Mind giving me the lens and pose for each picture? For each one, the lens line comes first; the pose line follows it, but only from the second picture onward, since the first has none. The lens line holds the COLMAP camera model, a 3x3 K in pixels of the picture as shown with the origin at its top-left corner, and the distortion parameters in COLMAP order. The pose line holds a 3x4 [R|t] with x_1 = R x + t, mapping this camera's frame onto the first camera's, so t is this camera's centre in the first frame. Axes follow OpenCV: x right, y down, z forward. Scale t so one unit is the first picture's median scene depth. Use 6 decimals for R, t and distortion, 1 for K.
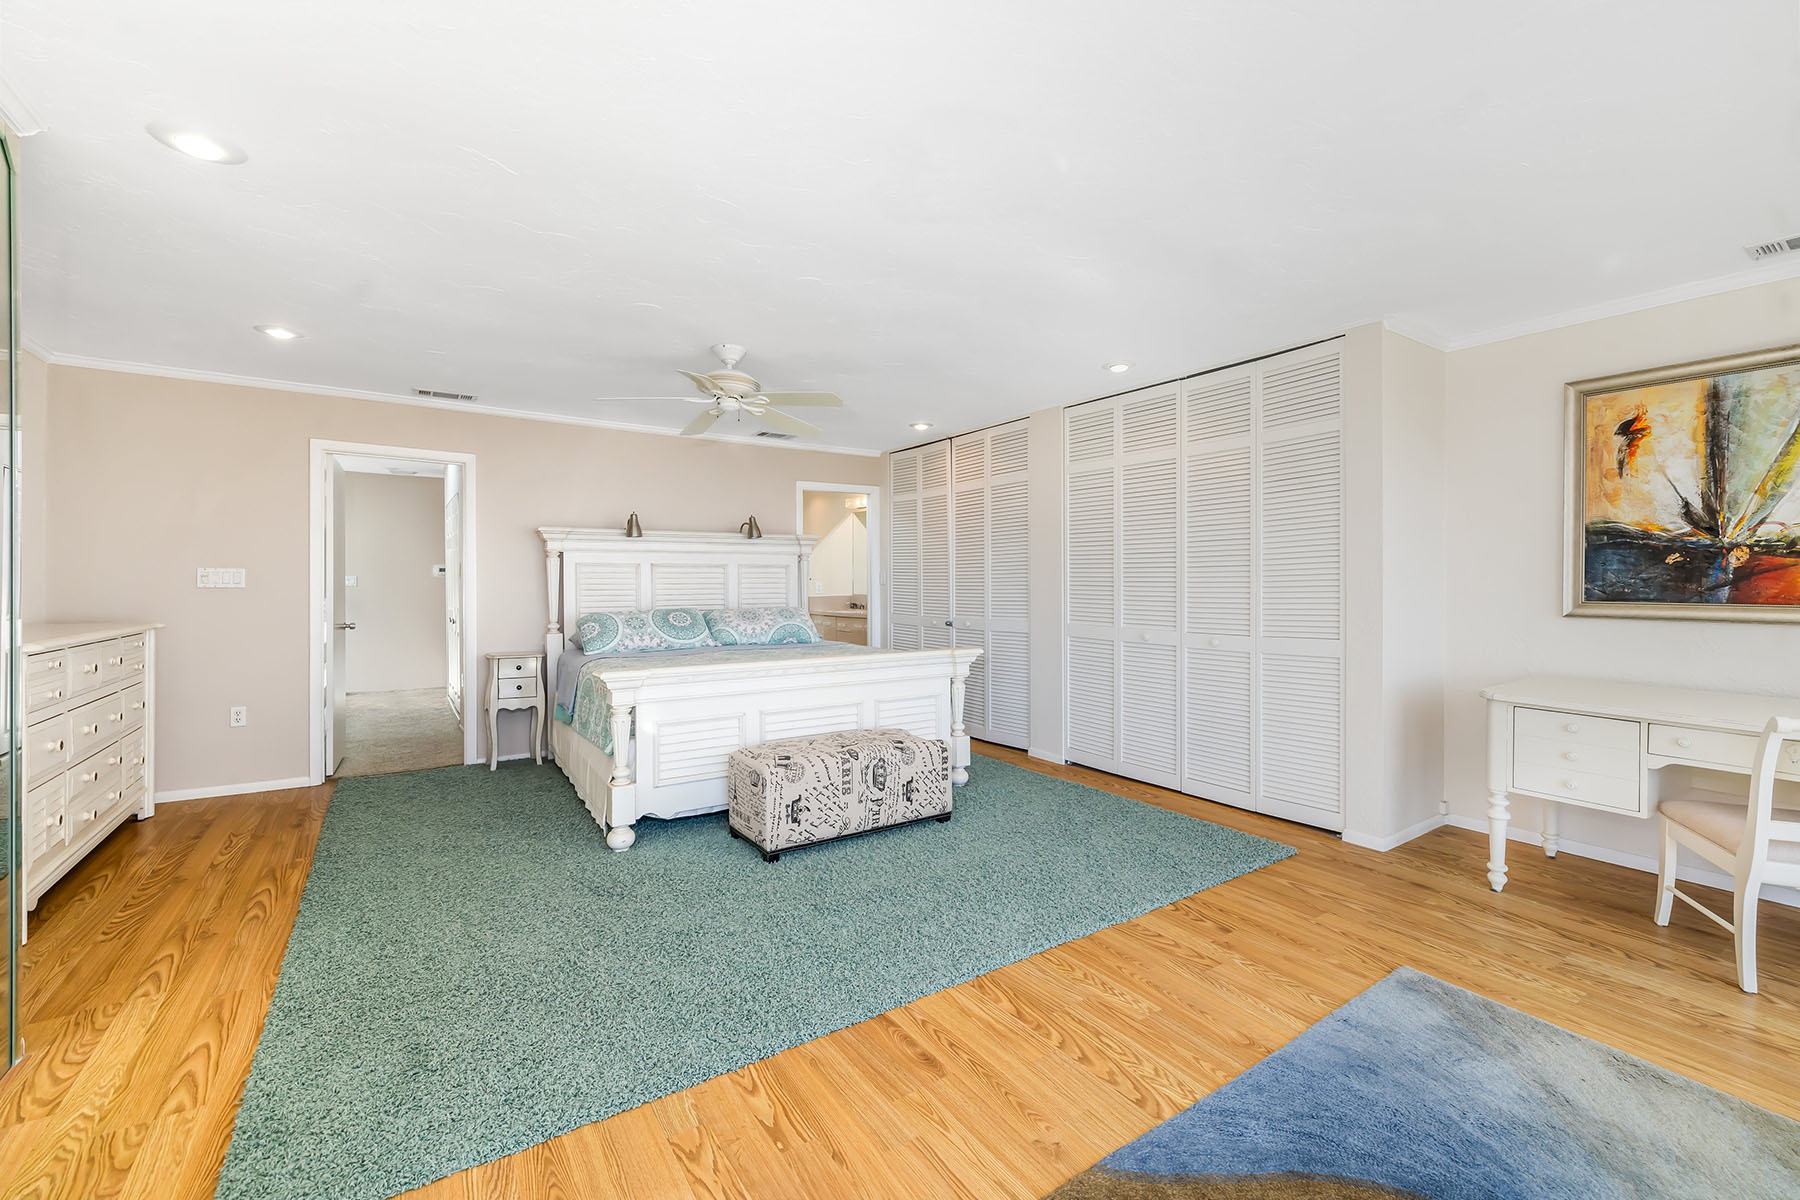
lens RADIAL K [[749.4, 0, 901.1], [0, 749.4, 577.3], [0, 0, 1]] dist [-0.001316, -0.000053]
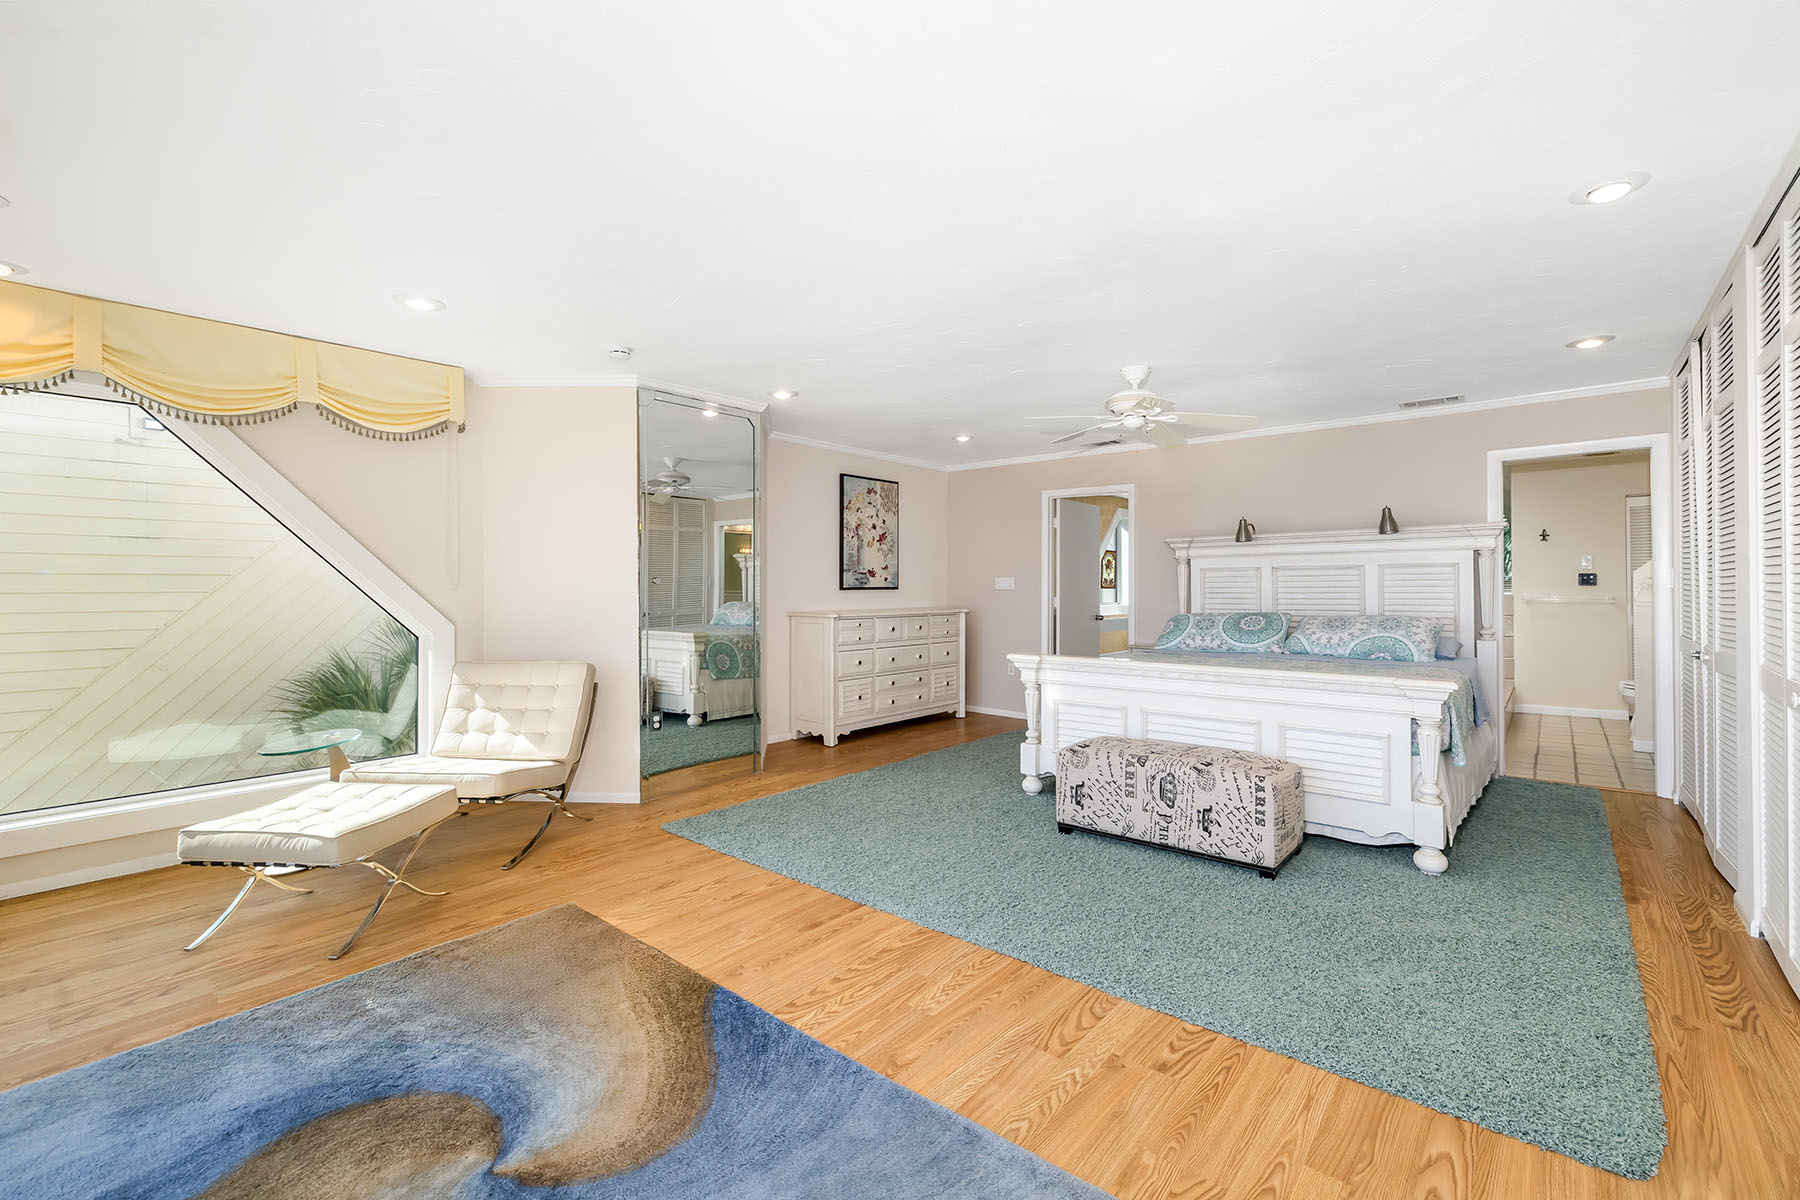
lens RADIAL K [[763.5, 0, 913.0], [0, 763.5, 580.4], [0, 0, 1]] dist [-0.000159, 0.000044]
pose [[0.279790, -0.009242, -0.960017, 0.812538], [0.008964, 0.999935, -0.007014, 0.004123], [0.960019, -0.006643, 0.279855, 0.428948]]
